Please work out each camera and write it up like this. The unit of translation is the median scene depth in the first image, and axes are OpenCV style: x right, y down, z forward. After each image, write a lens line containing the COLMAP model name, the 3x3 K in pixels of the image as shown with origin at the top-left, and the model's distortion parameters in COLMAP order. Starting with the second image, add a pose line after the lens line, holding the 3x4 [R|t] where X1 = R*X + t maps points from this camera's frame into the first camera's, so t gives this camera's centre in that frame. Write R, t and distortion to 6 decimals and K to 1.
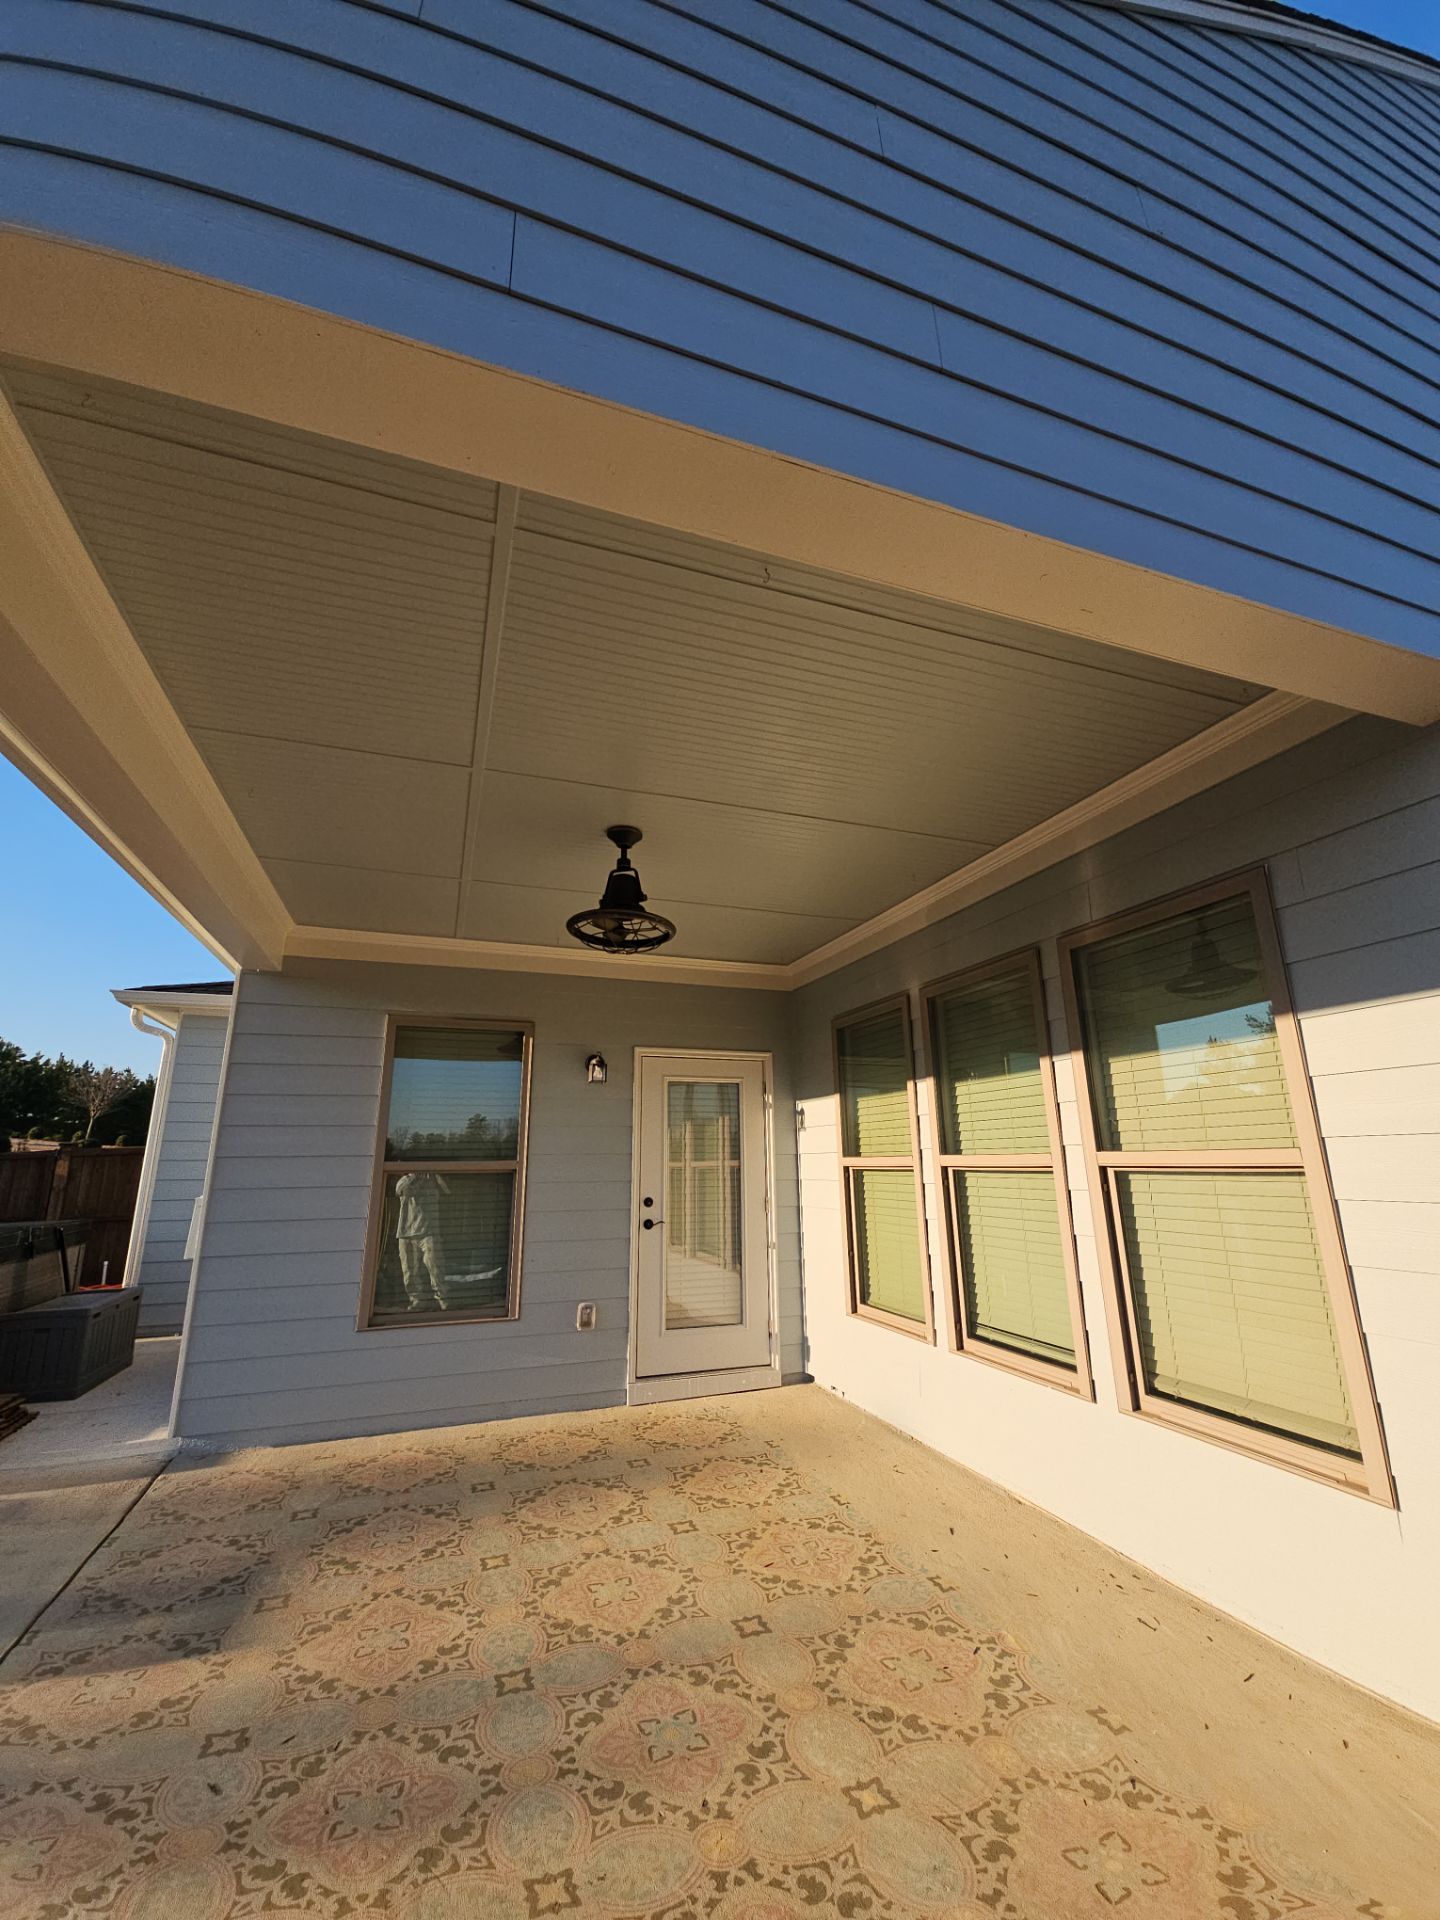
lens RADIAL K [[785.8, 0, 722.4], [0, 785.8, 957.6], [0, 0, 1]] dist [-0.008133, -0.001790]
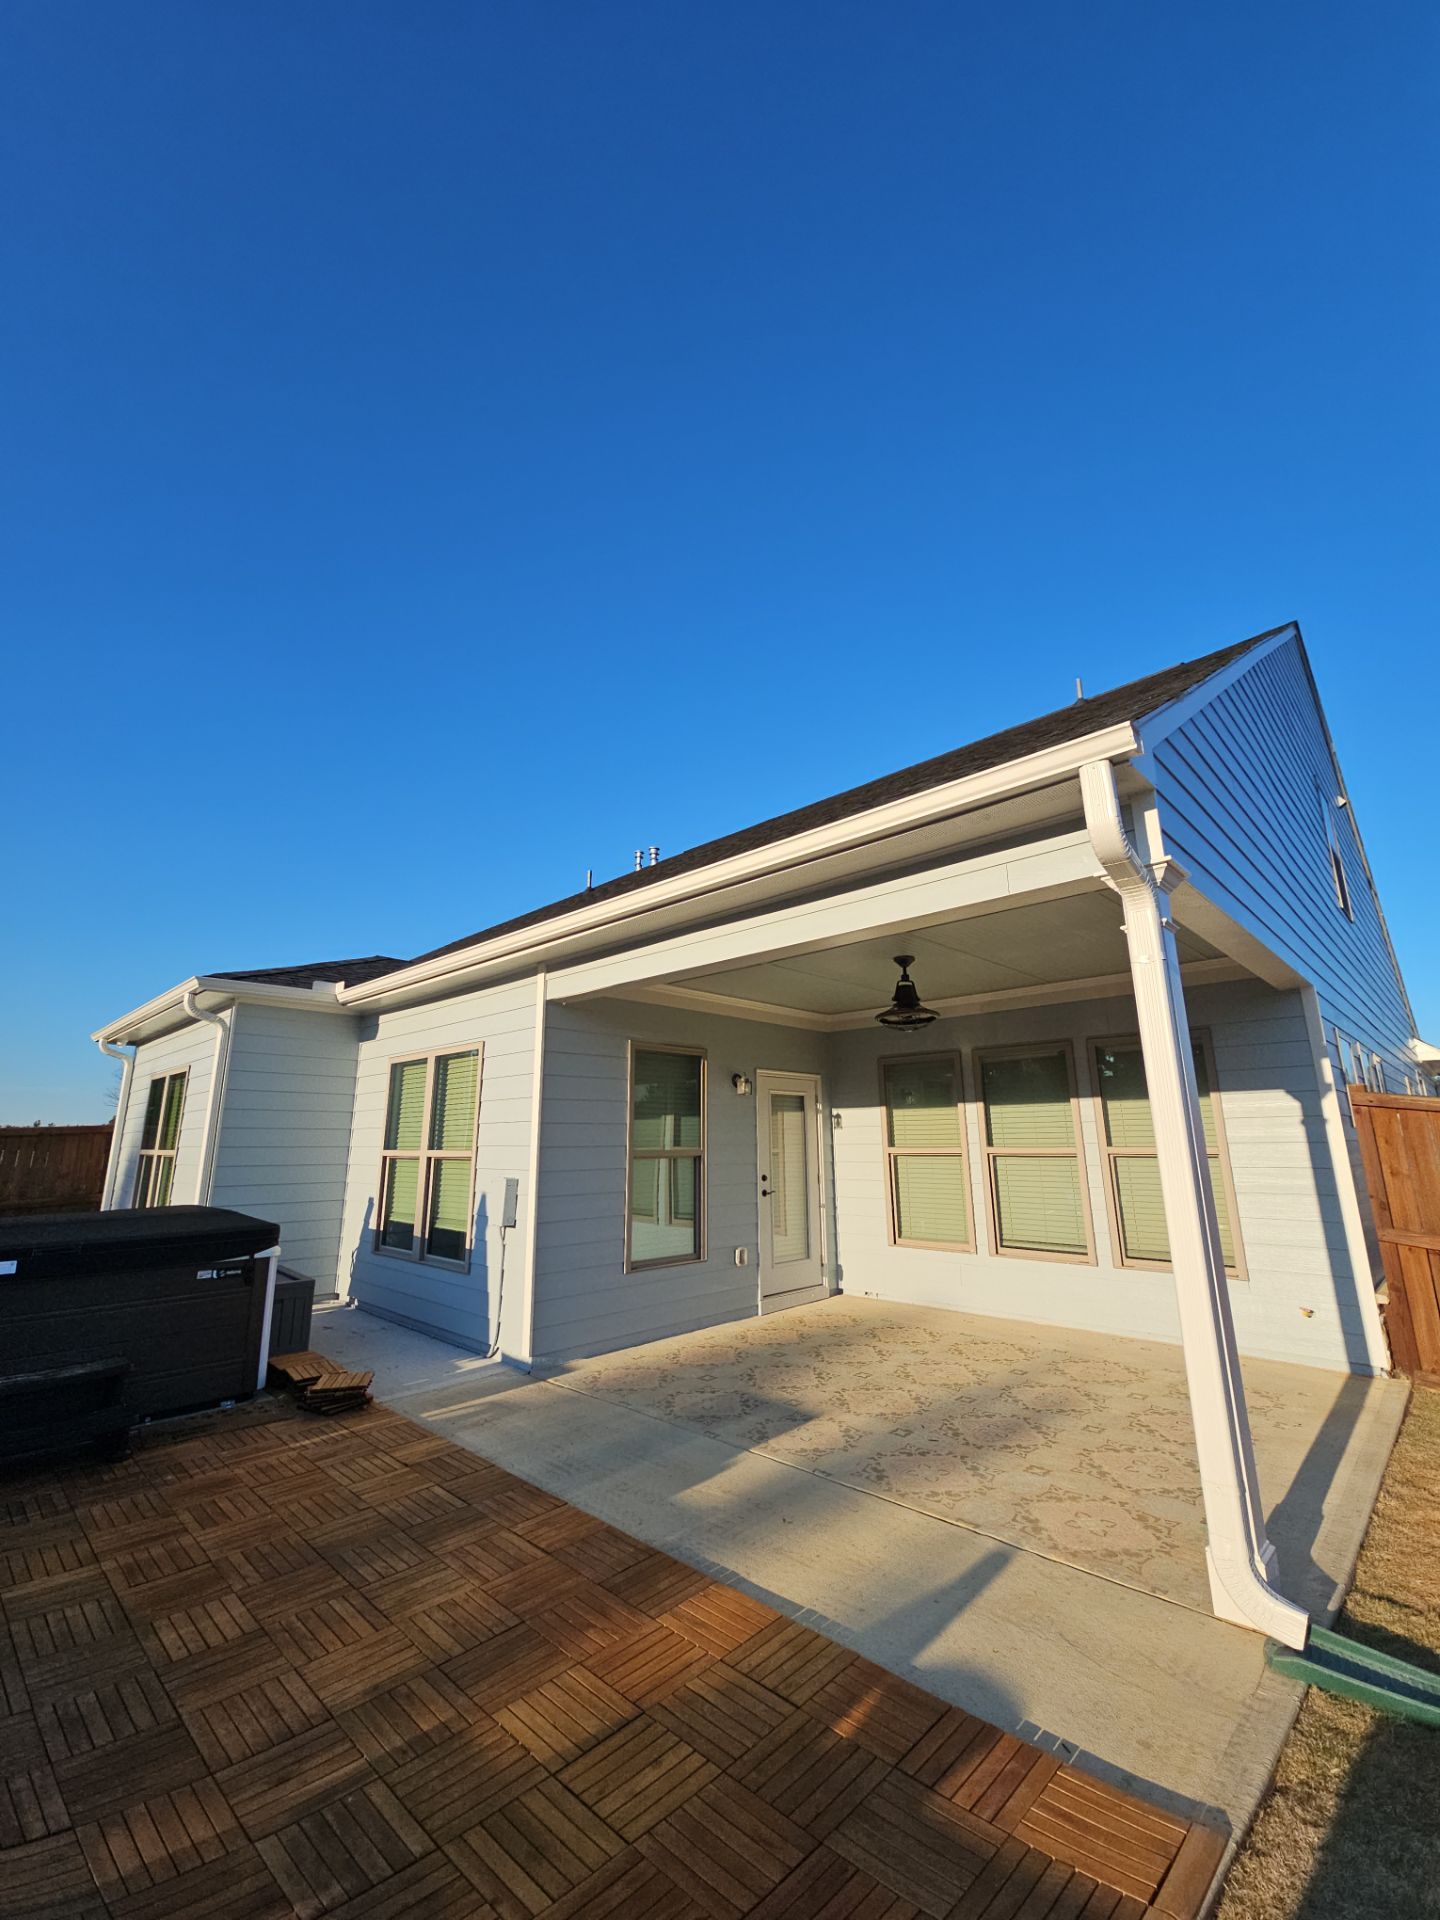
lens RADIAL K [[785.8, 0, 715.7], [0, 785.8, 955.2], [0, 0, 1]] dist [-0.008133, -0.001790]
pose [[0.896907, 0.107776, 0.428885, -0.982953], [-0.114544, 0.993367, -0.010086, -0.081852], [-0.427128, -0.040080, 0.903303, -0.292129]]
